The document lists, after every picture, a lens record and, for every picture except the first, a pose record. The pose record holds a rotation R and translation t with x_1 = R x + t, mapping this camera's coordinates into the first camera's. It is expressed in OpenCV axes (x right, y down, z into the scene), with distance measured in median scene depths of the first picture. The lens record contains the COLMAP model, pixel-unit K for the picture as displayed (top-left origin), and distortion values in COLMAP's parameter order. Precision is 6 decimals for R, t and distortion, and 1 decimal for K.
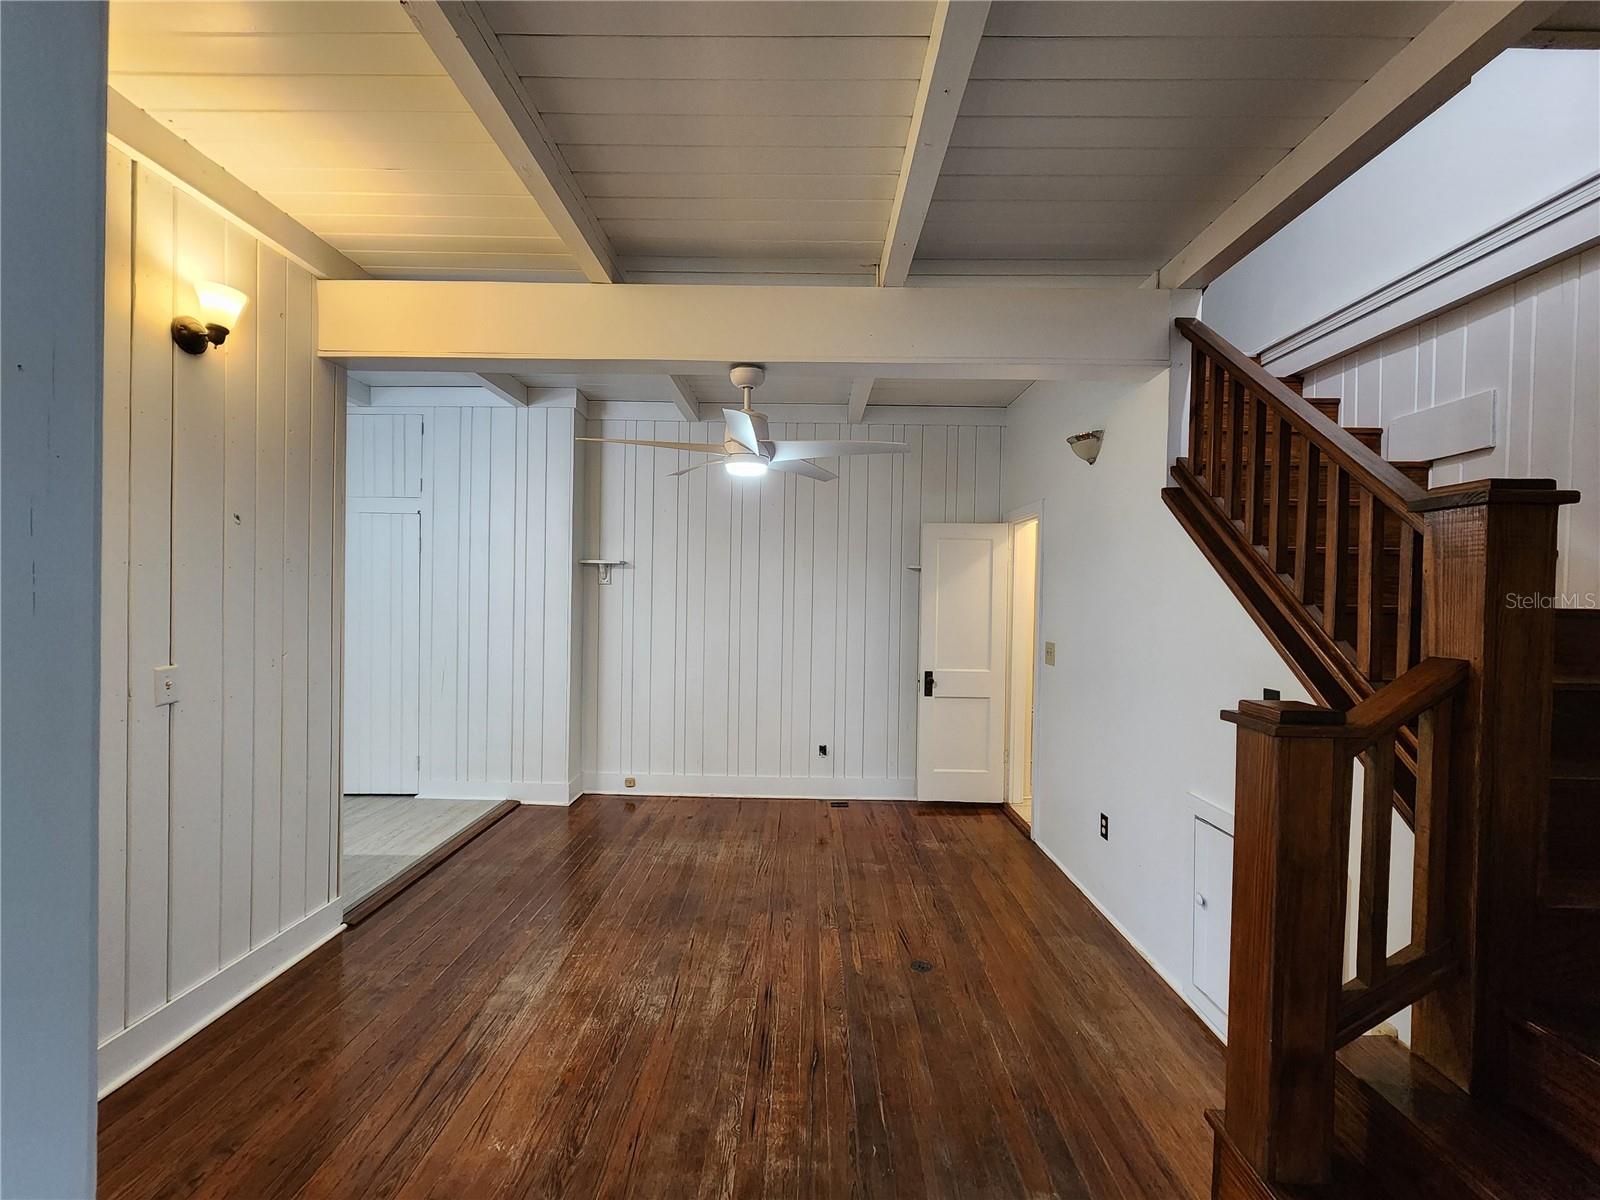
lens RADIAL K [[666.4, 0, 798.0], [0, 666.4, 598.8], [0, 0, 1]] dist [0.003012, -0.000120]
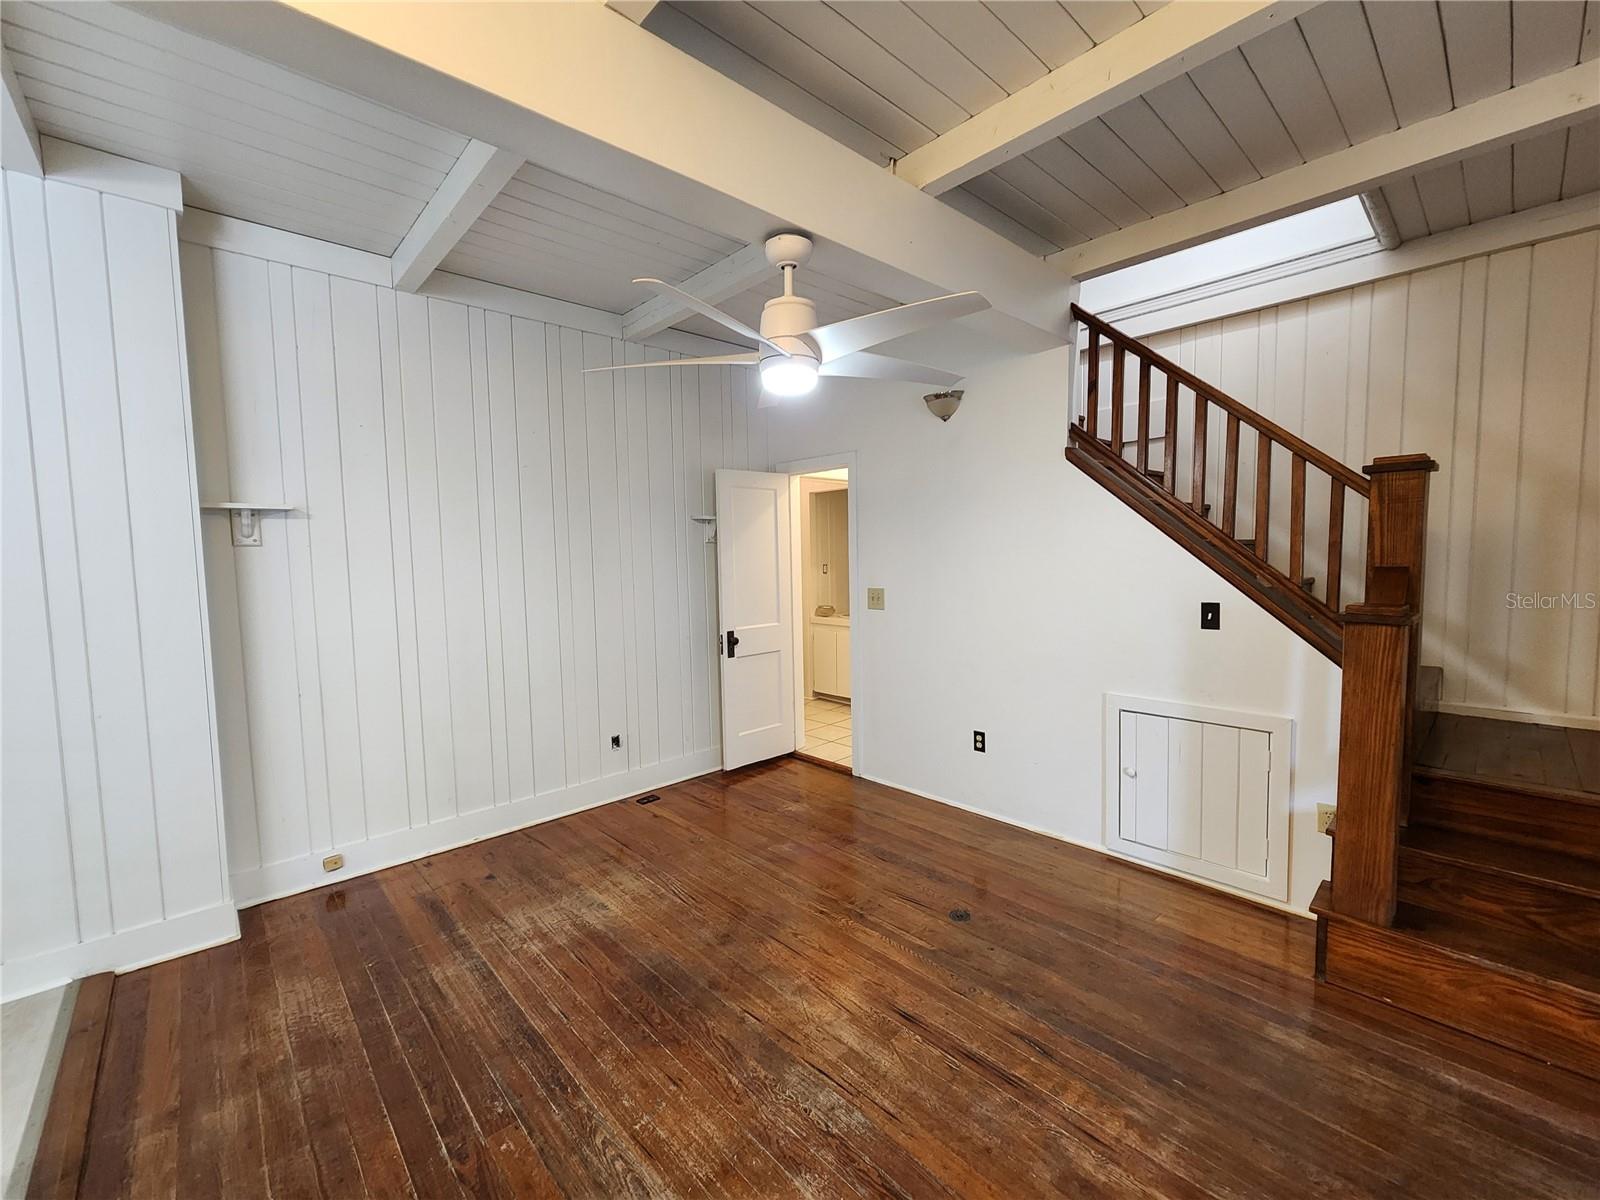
lens RADIAL K [[666.4, 0, 798.0], [0, 666.4, 598.8], [0, 0, 1]] dist [0.003012, -0.000120]
pose [[0.719000, -0.080199, 0.690368, -0.453284], [0.036433, 0.996303, 0.077796, -0.004861], [-0.694055, -0.030783, 0.719264, 0.331147]]
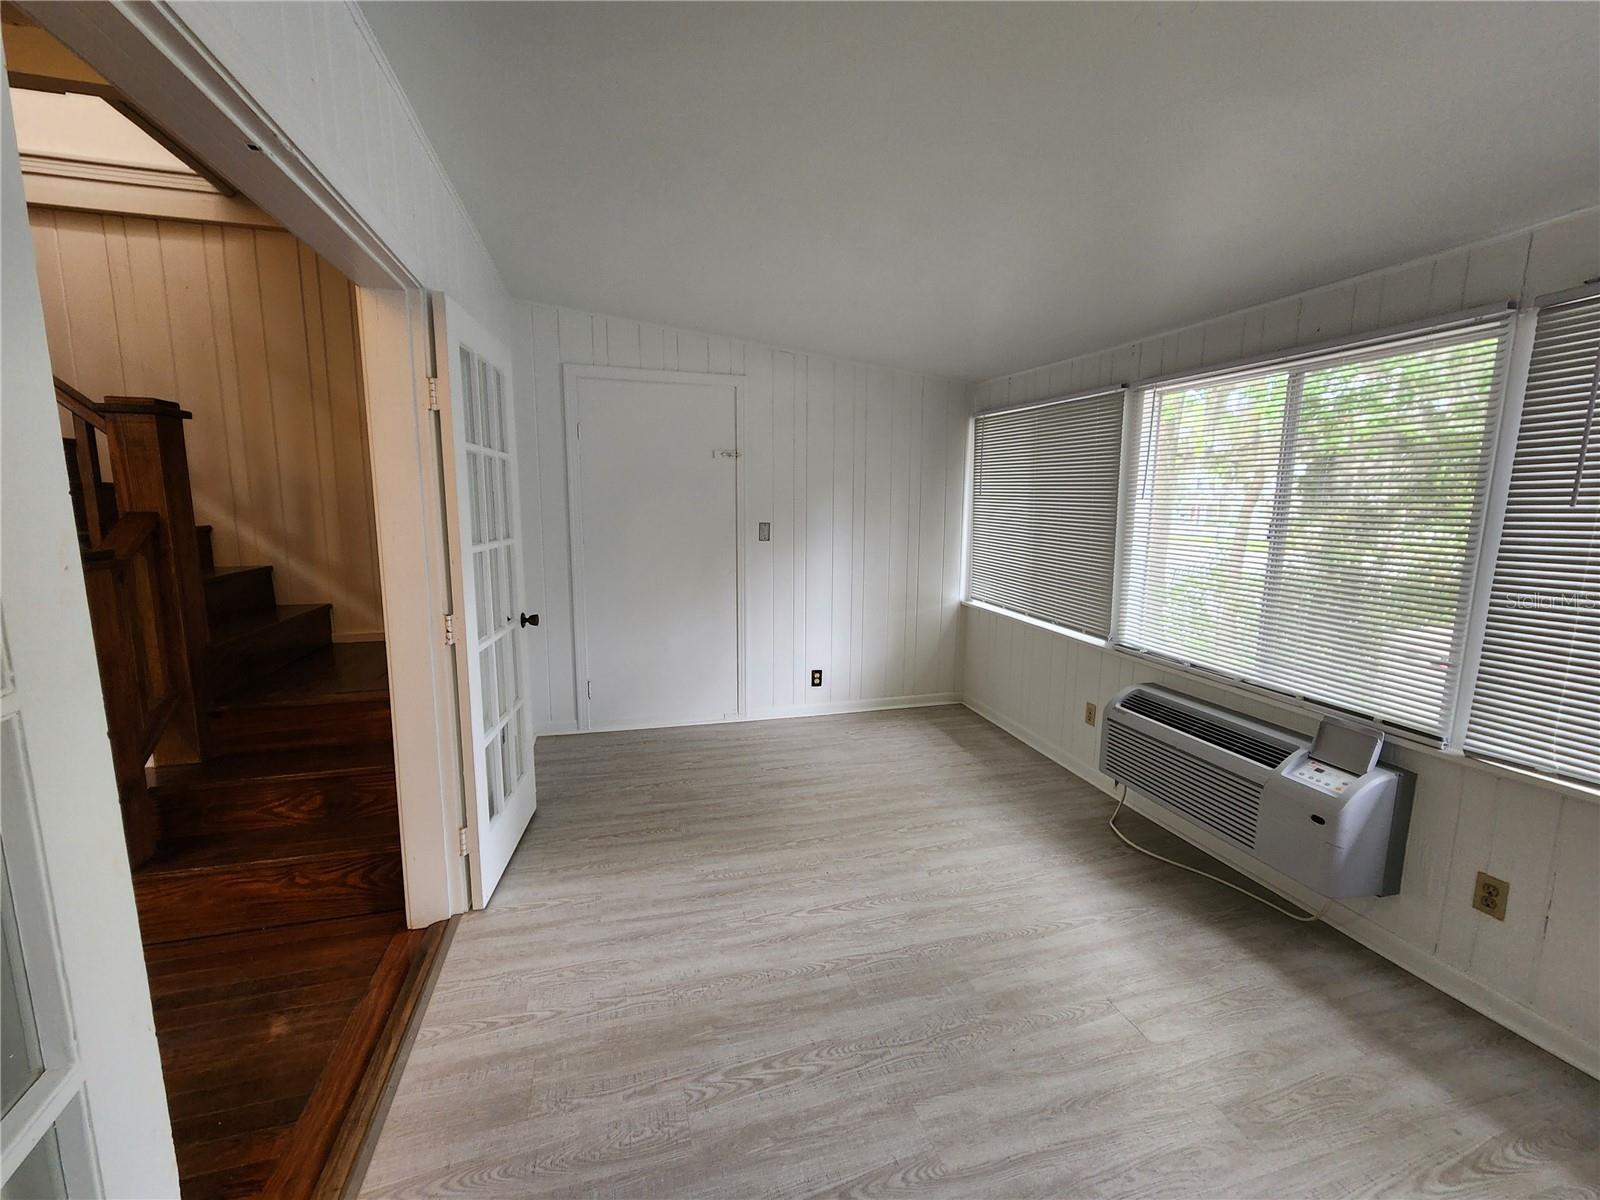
lens RADIAL K [[666.4, 0, 798.0], [0, 666.4, 598.8], [0, 0, 1]] dist [0.003012, -0.000120]
pose [[-0.281801, -0.160529, 0.945949, -0.383019], [-0.002291, 0.986014, 0.166645, 0.010108], [-0.959470, 0.044793, -0.278227, -0.010494]]
